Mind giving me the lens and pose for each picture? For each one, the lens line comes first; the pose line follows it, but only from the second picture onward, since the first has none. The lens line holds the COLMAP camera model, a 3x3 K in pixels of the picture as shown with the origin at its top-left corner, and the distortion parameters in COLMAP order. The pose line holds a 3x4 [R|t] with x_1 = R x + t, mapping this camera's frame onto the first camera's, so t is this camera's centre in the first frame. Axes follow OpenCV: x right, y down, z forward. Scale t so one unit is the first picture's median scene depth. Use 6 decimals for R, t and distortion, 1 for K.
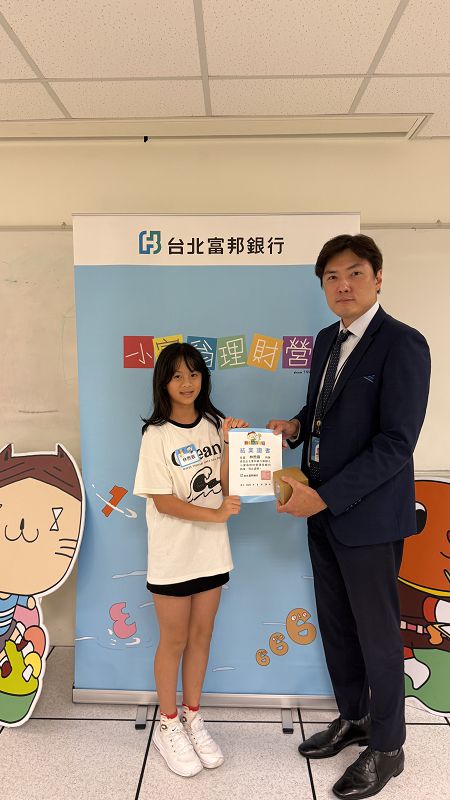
lens RADIAL K [[561.1, 0, 222.4], [0, 561.1, 401.8], [0, 0, 1]] dist [0.002440, -0.000283]
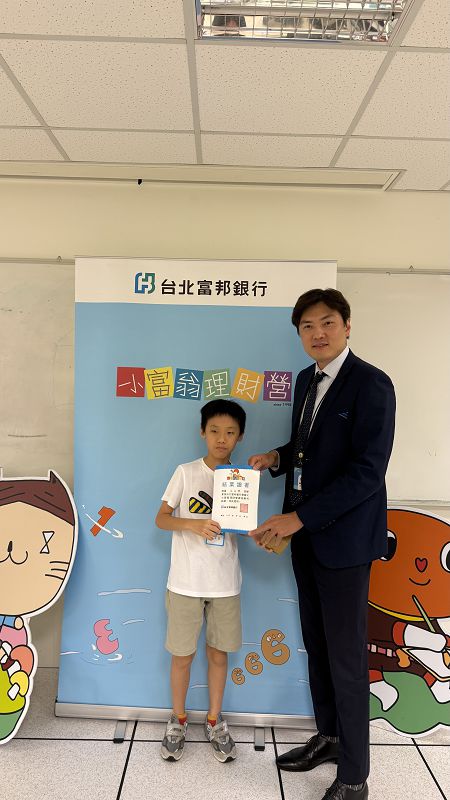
lens RADIAL K [[560.7, 0, 225.6], [0, 560.7, 402.8], [0, 0, 1]] dist [0.007683, -0.003204]
pose [[0.999078, 0.023989, 0.035604, -0.002087], [-0.022530, 0.998912, -0.040821, -0.011390], [-0.036545, 0.039981, 0.998532, -0.056433]]
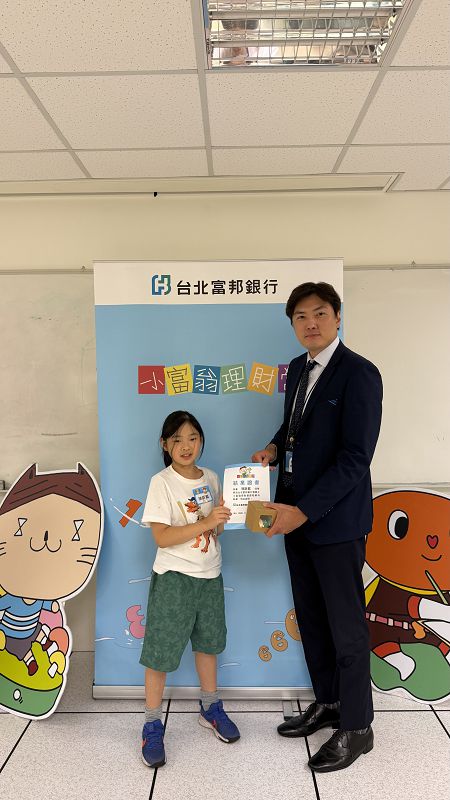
lens RADIAL K [[561.8, 0, 227.3], [0, 561.8, 398.1], [0, 0, 1]] dist [0.009826, -0.003475]
pose [[0.999854, -0.011184, 0.012939, -0.011324], [0.011837, 0.998599, -0.051580, 0.008592], [-0.012344, 0.051726, 0.998585, -0.138579]]
